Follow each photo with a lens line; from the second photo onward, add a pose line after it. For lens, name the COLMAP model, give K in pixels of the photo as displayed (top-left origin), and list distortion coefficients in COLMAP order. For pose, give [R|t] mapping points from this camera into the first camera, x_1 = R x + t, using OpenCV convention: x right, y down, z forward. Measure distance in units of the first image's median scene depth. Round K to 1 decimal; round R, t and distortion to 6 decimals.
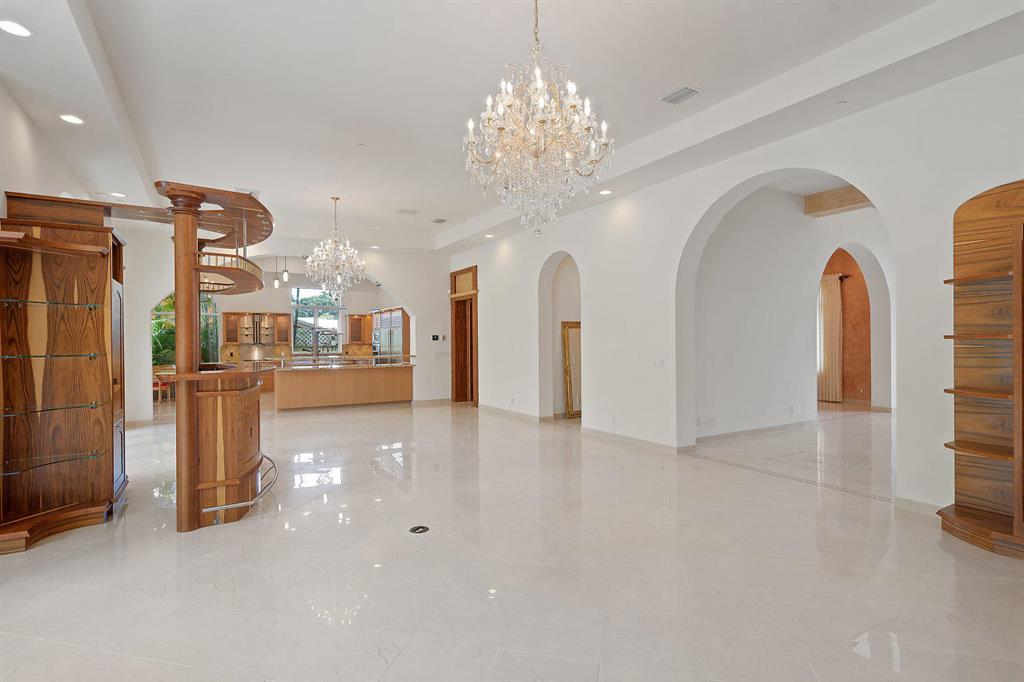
lens RADIAL K [[508.6, 0, 512.0], [0, 508.6, 341.0], [0, 0, 1]] dist [-0.002013, -0.000136]
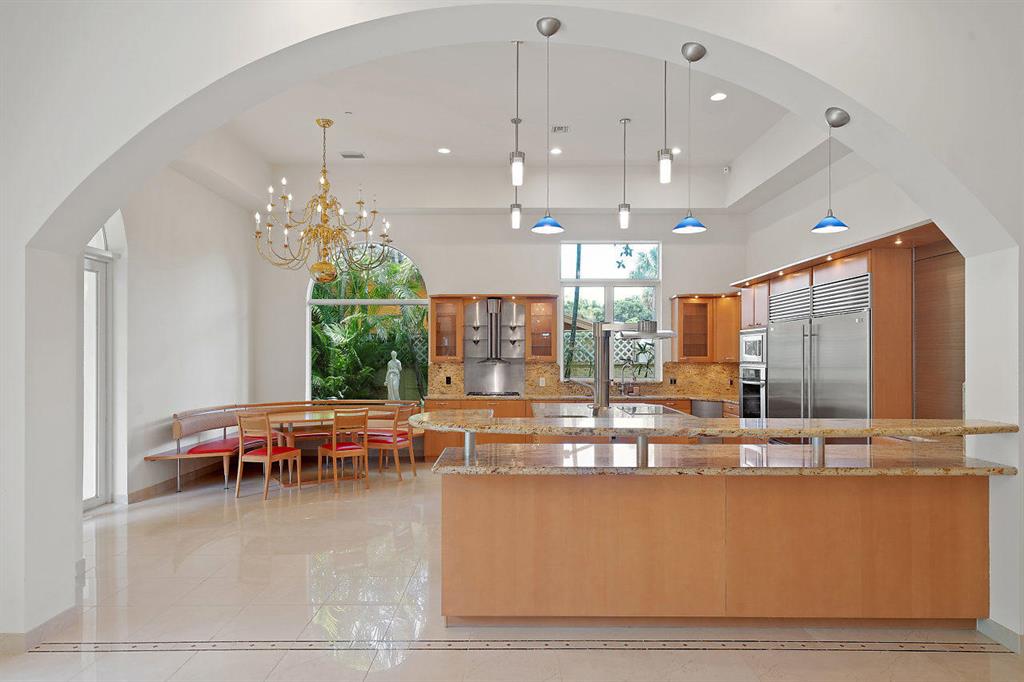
lens RADIAL K [[621.0, 0, 512.0], [0, 621.0, 341.0], [0, 0, 1]] dist [-0.000168, 0.000057]
pose [[0.854692, -0.001438, -0.519133, -0.175047], [-0.007253, 0.999865, -0.014712, -0.003619], [0.519084, 0.016339, 0.854567, 0.493079]]
